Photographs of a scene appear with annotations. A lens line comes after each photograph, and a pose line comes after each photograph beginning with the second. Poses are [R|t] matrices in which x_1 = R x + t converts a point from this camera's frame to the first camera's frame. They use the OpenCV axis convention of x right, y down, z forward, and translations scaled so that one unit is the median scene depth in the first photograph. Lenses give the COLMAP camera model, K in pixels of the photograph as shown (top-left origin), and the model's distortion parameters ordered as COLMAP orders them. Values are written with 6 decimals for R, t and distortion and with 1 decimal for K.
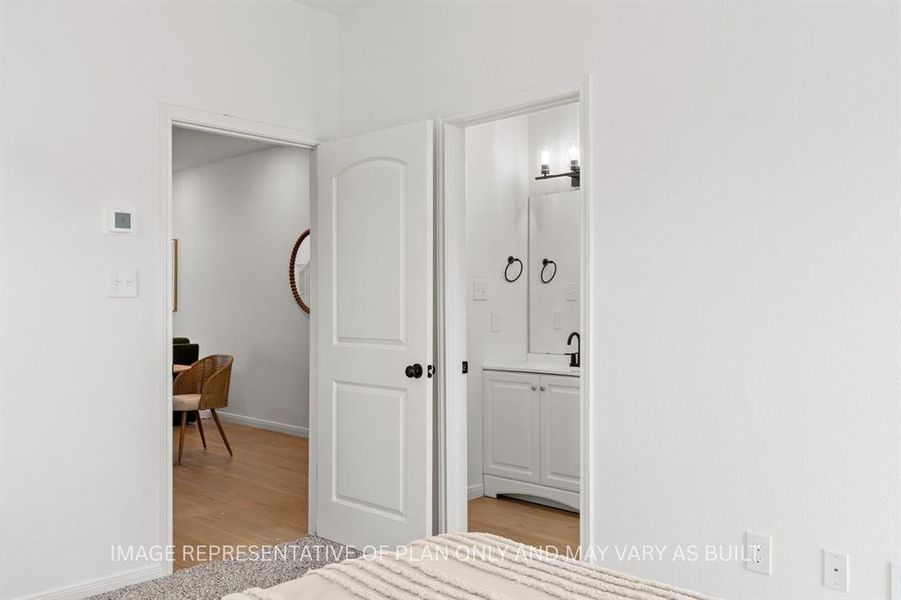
lens RADIAL K [[751.5, 0, 449.7], [0, 751.5, 311.0], [0, 0, 1]] dist [-0.006386, -0.002354]
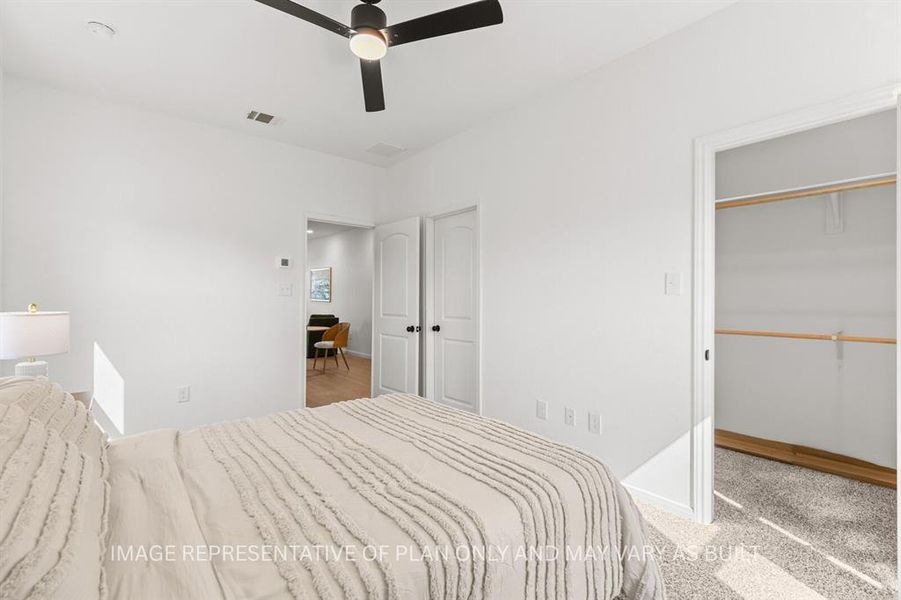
lens RADIAL K [[410.3, 0, 452.9], [0, 410.3, 299.7], [0, 0, 1]] dist [-0.000578, 0.000037]
pose [[0.994477, 0.005664, -0.104802, 0.197656], [-0.006453, 0.999953, -0.007189, 0.000982], [0.104756, 0.007826, 0.994467, -0.192867]]
